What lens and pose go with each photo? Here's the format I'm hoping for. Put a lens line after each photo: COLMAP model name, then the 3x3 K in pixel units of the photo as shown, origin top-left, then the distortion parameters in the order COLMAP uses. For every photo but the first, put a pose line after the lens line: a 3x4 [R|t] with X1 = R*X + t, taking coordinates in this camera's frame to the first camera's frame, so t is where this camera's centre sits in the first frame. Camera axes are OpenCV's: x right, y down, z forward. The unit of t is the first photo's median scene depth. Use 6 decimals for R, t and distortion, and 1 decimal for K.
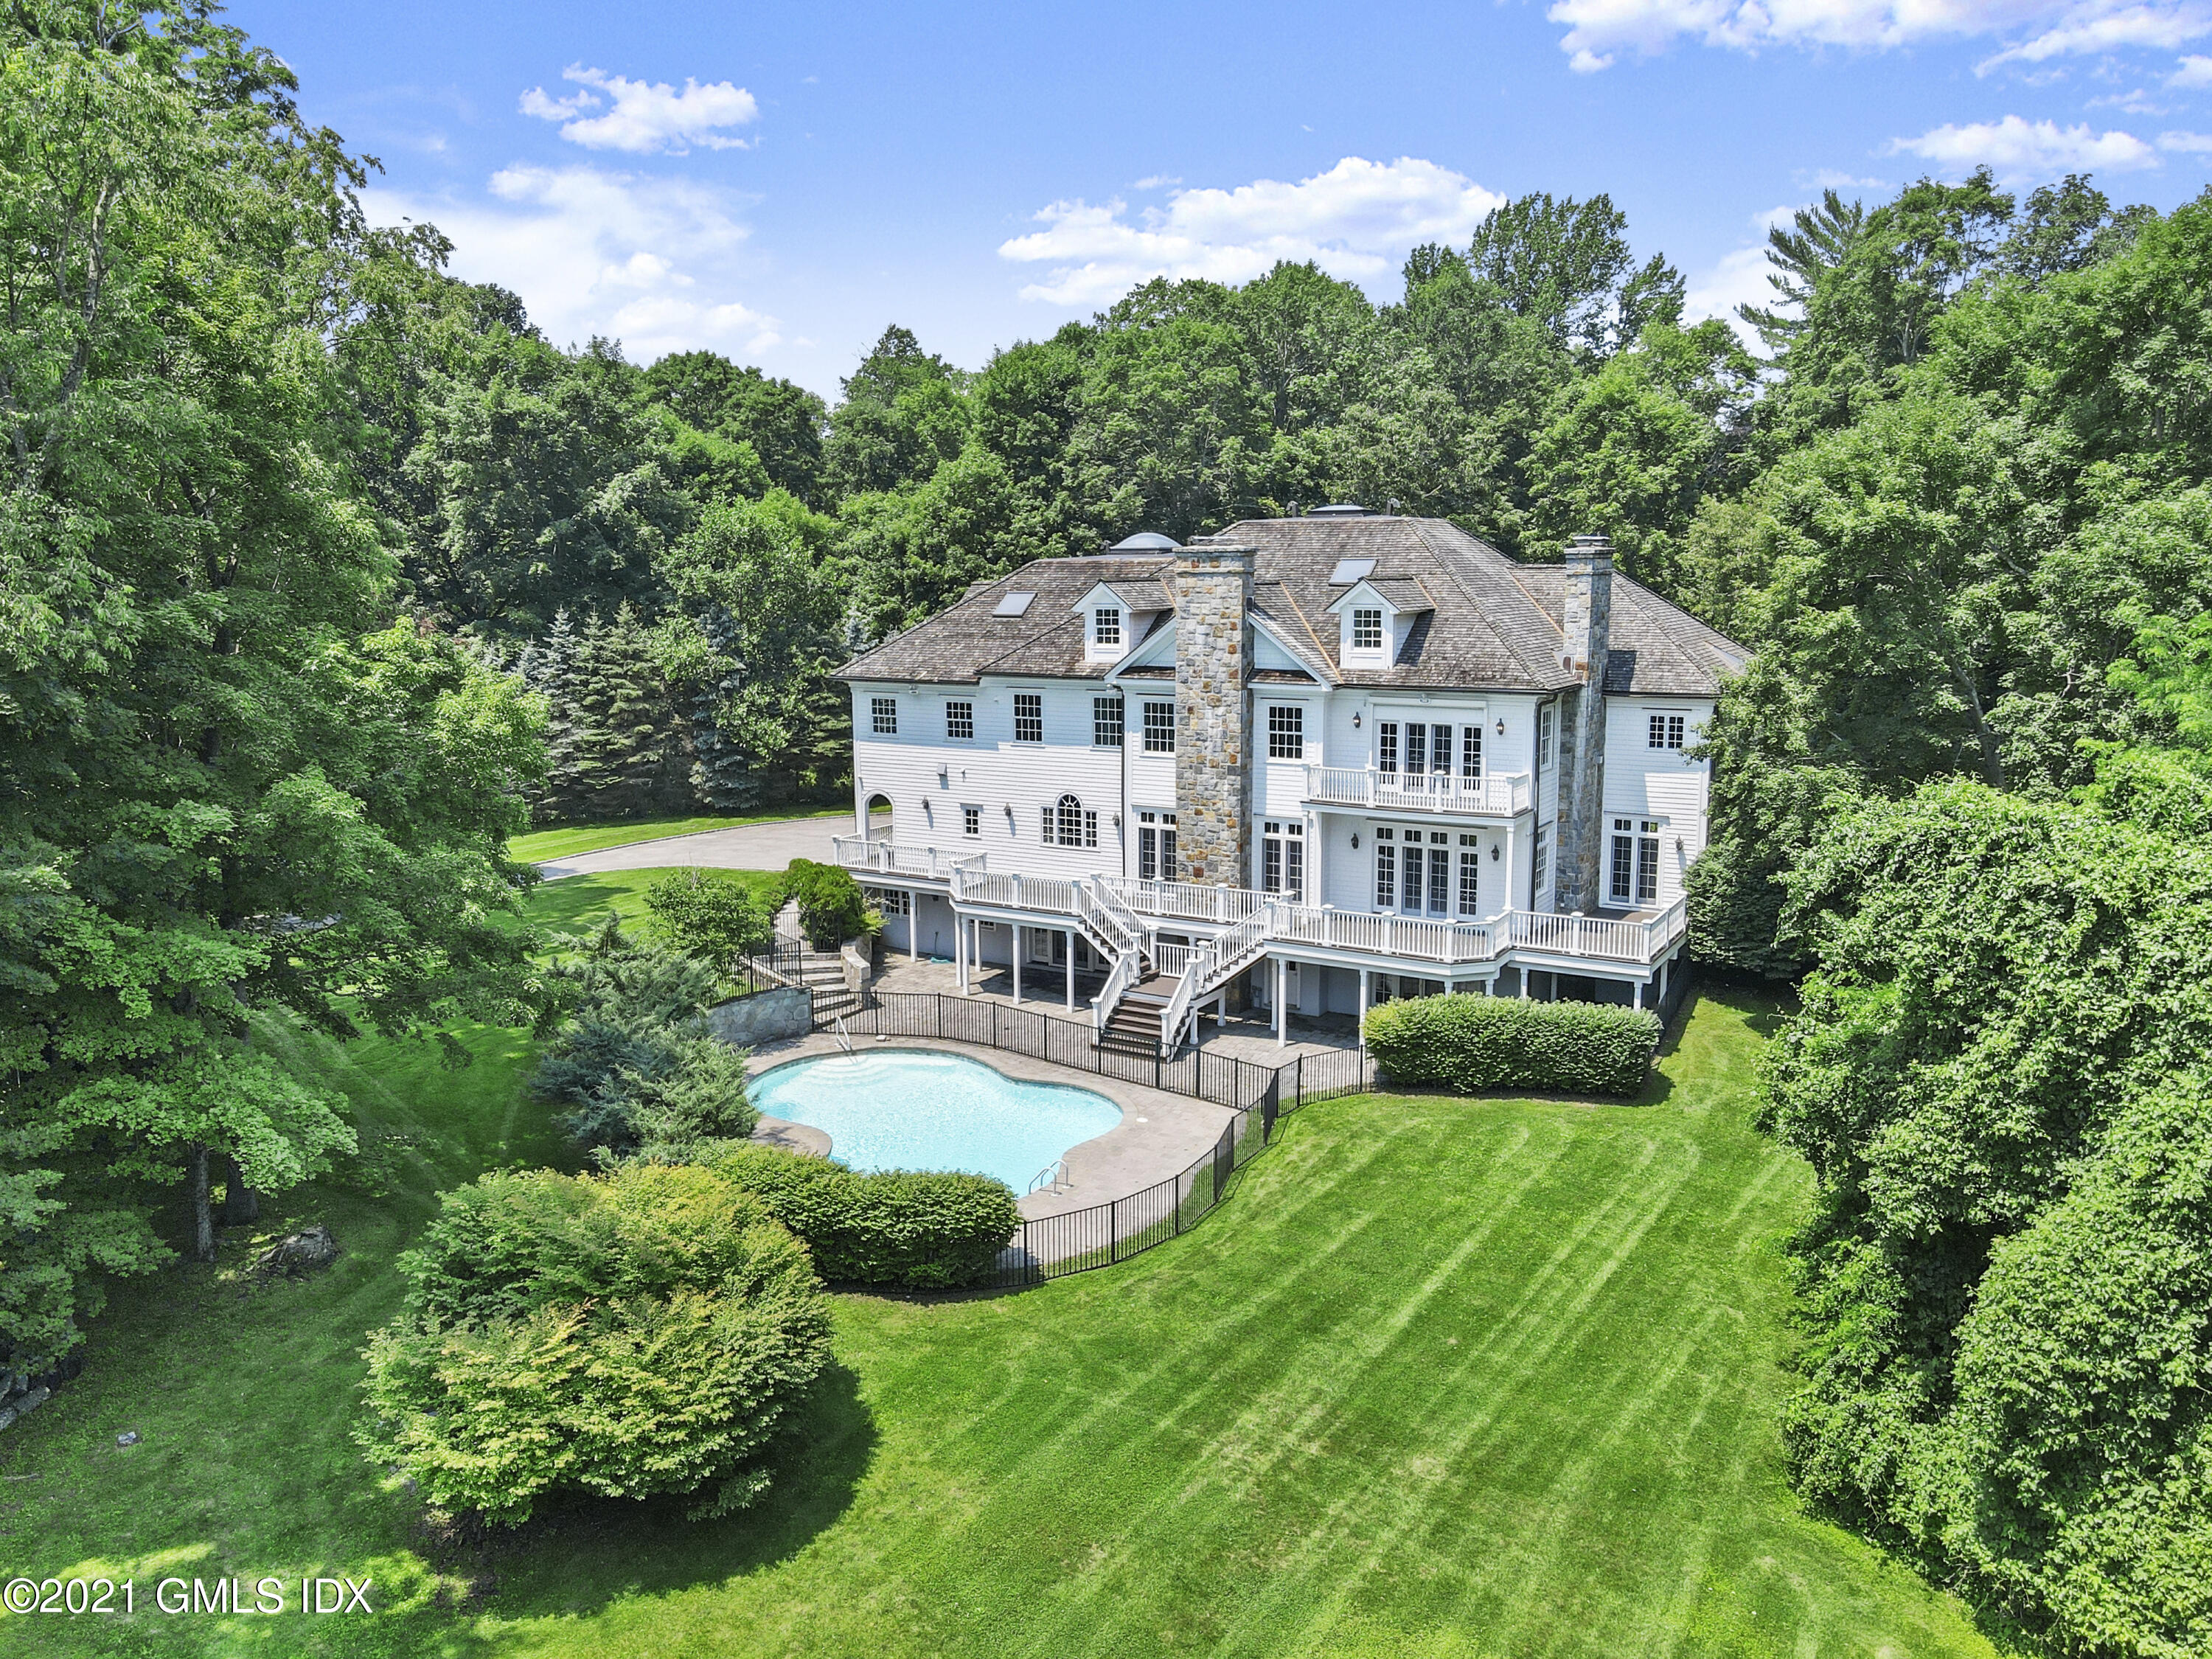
lens RADIAL K [[1565.4, 0, 1110.1], [0, 1565.4, 835.2], [0, 0, 1]] dist [-0.021022, -0.003275]
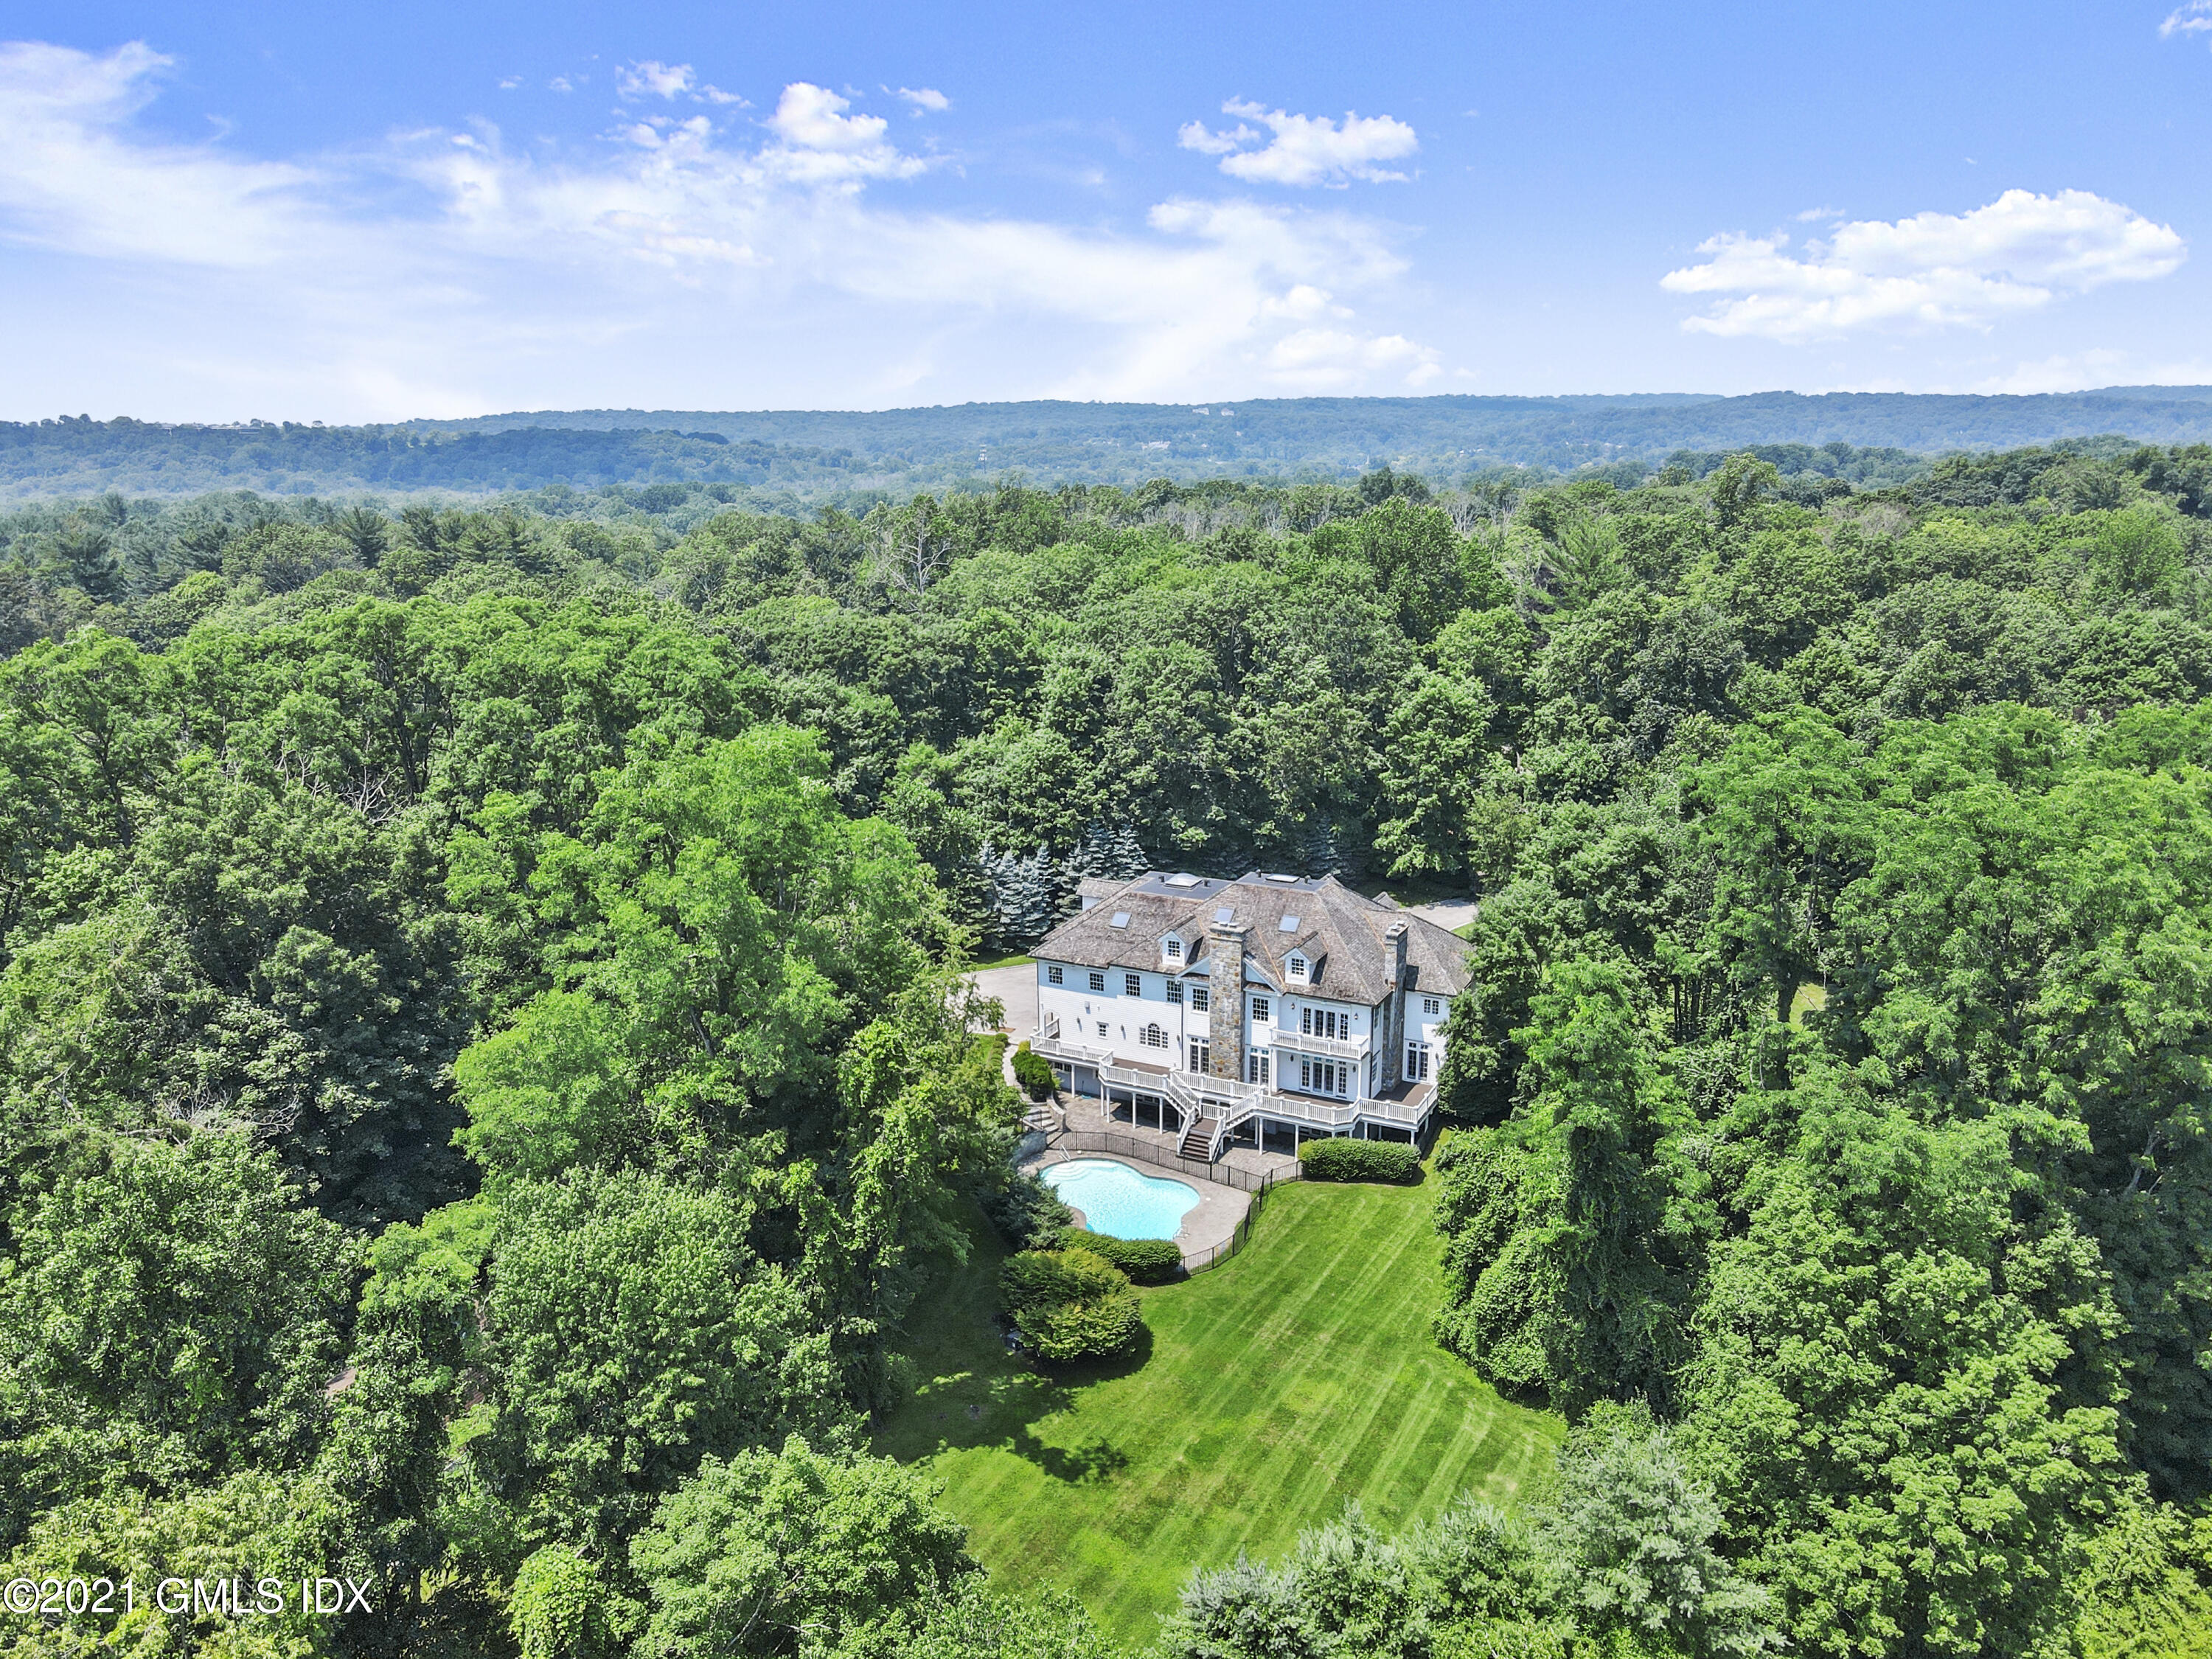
lens RADIAL K [[1565.4, 0, 1101.5], [0, 1565.4, 815.6], [0, 0, 1]] dist [-0.021022, -0.003275]
pose [[0.998219, -0.018200, 0.056812, -0.237456], [0.014270, 0.997527, 0.068827, -0.506433], [-0.057924, -0.067894, 0.996010, -1.192734]]
